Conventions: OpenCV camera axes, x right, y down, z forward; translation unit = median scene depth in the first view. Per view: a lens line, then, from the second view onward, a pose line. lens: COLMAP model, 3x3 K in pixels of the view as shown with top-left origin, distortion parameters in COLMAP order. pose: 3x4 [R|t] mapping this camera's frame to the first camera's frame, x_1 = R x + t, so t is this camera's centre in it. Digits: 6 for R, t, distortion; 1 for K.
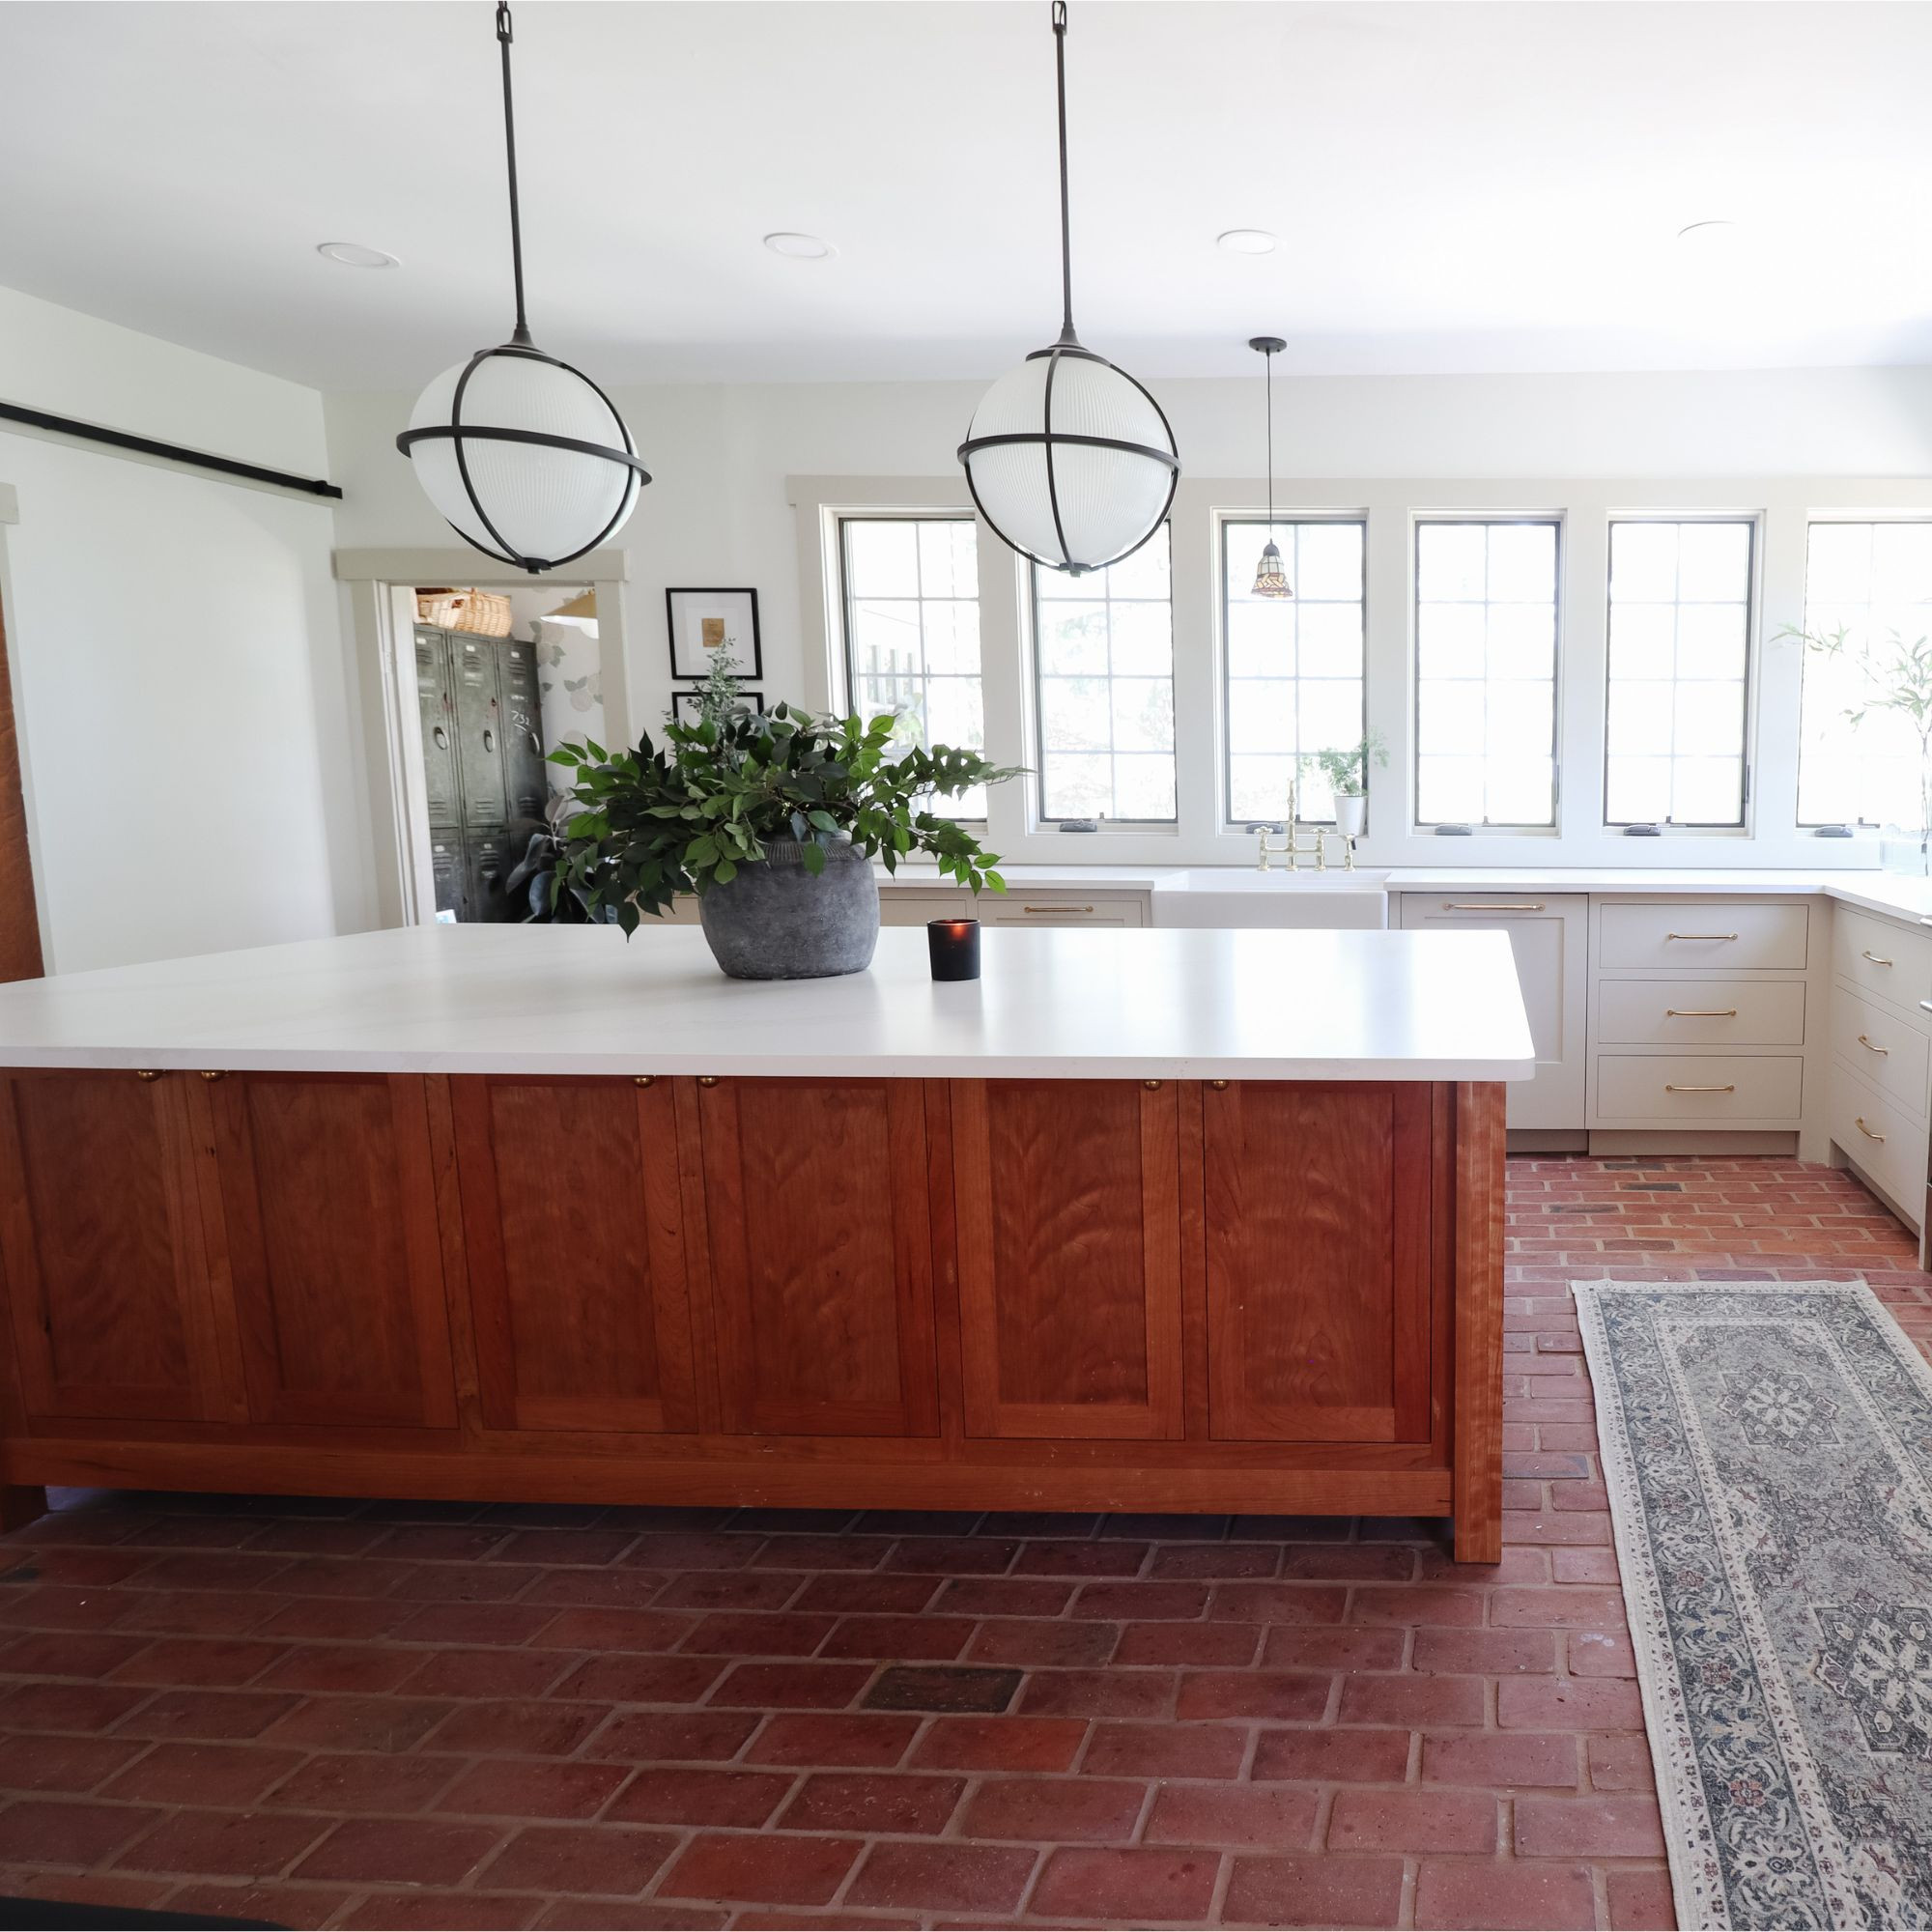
lens RADIAL K [[1353.7, 0, 1460.6], [0, 1353.7, 907.4], [0, 0, 1]] dist [0.011070, -0.007354]
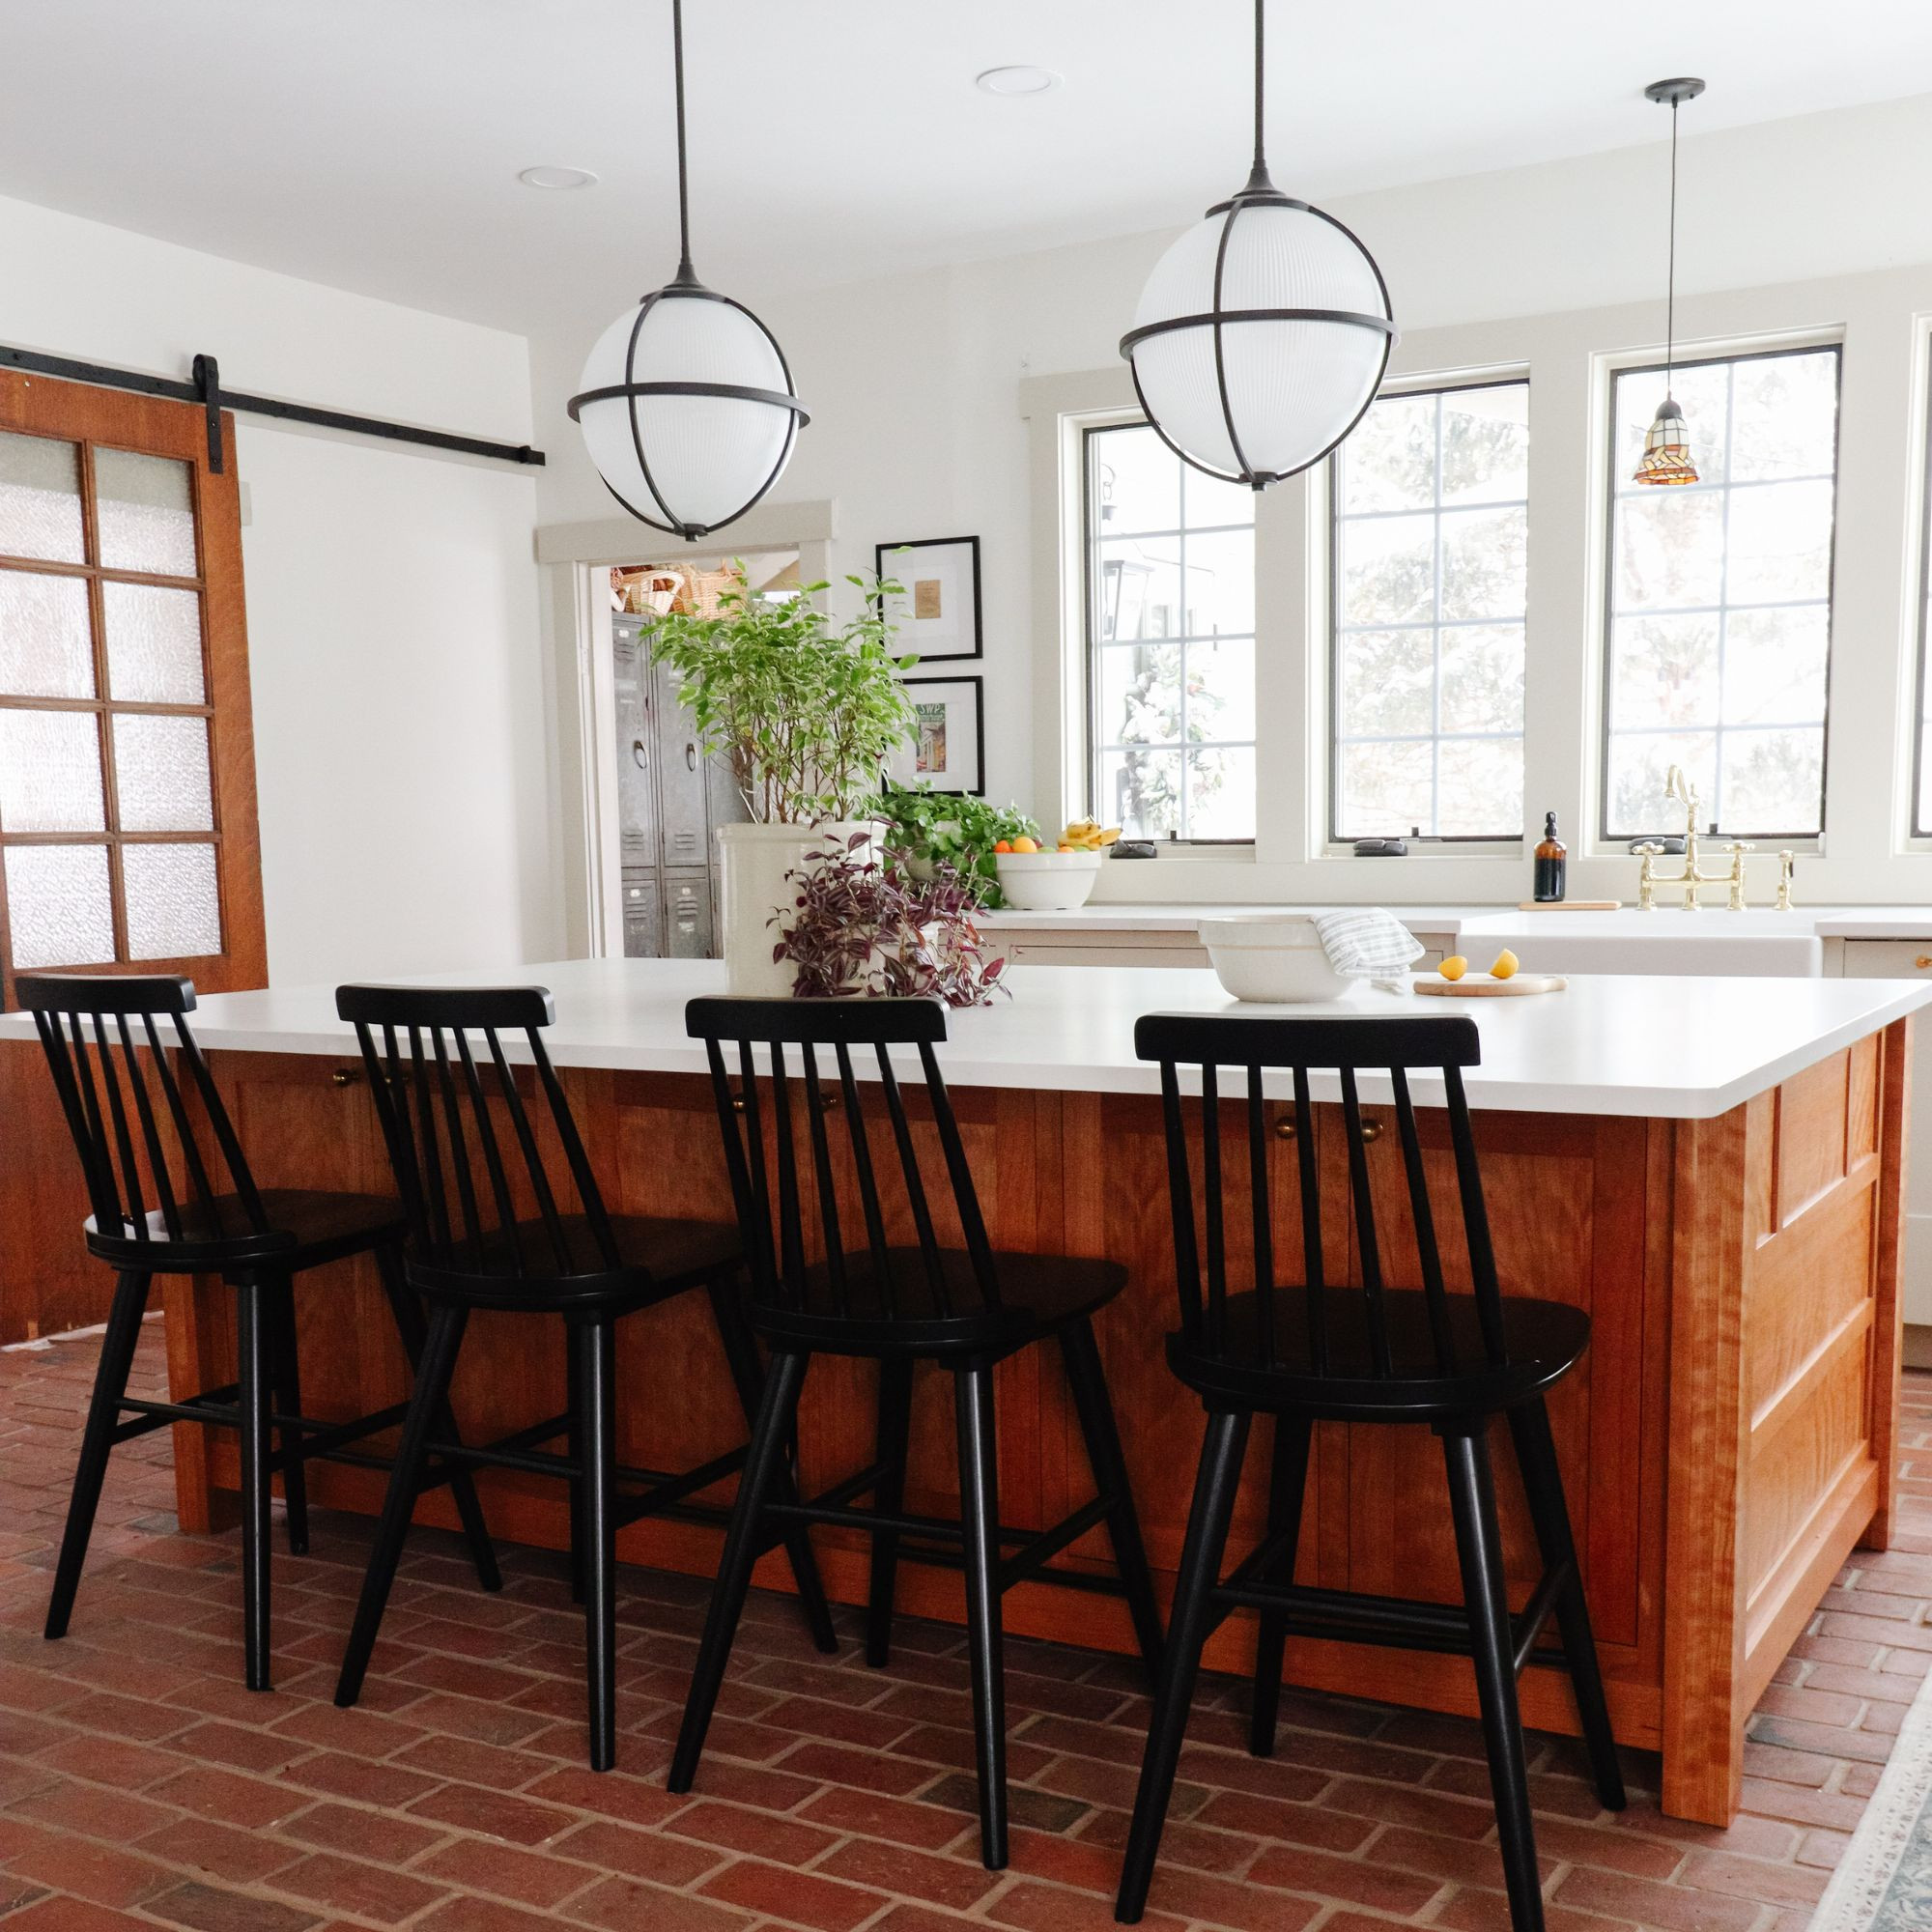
lens RADIAL K [[2301.8, 0, 966.0], [0, 2301.8, 966.0], [0, 0, 1]] dist [0.037951, 0.008065]
pose [[0.870565, 0.013219, -0.491876, 0.202283], [-0.025735, 0.999494, -0.018689, 0.049547], [0.491380, 0.028929, 0.870464, -0.193783]]
